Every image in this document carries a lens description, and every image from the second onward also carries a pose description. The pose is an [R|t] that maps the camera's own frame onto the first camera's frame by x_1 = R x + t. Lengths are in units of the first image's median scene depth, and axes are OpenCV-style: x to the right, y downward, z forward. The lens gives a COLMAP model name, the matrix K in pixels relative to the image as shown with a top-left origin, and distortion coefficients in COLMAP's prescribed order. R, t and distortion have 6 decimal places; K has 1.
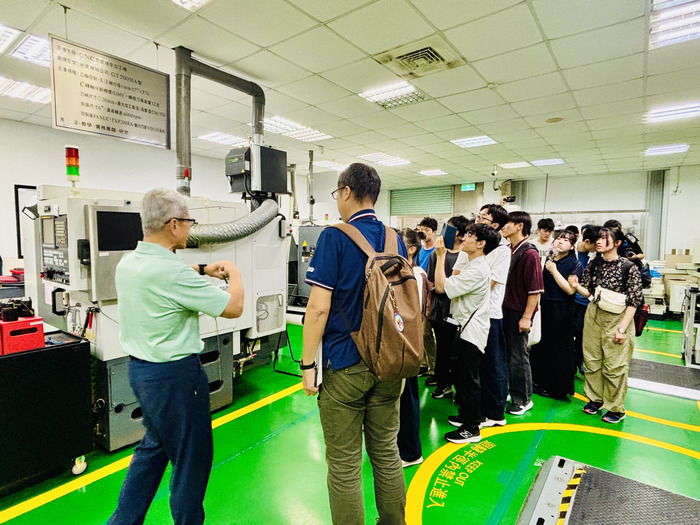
lens RADIAL K [[390.5, 0, 350.0], [0, 390.5, 262.5], [0, 0, 1]] dist [0.004179, 0.001218]
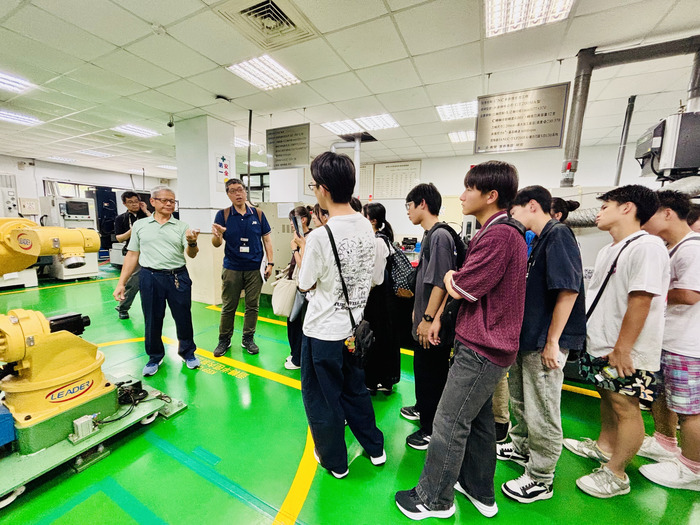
lens RADIAL K [[276.1, 0, 350.0], [0, 276.1, 262.5], [0, 0, 1]] dist [0.000026, -0.005589]
pose [[0.179173, 0.128426, -0.975399, 0.275811], [-0.070046, 0.990592, 0.117560, -0.002361], [0.981321, 0.047260, 0.186483, 0.236986]]
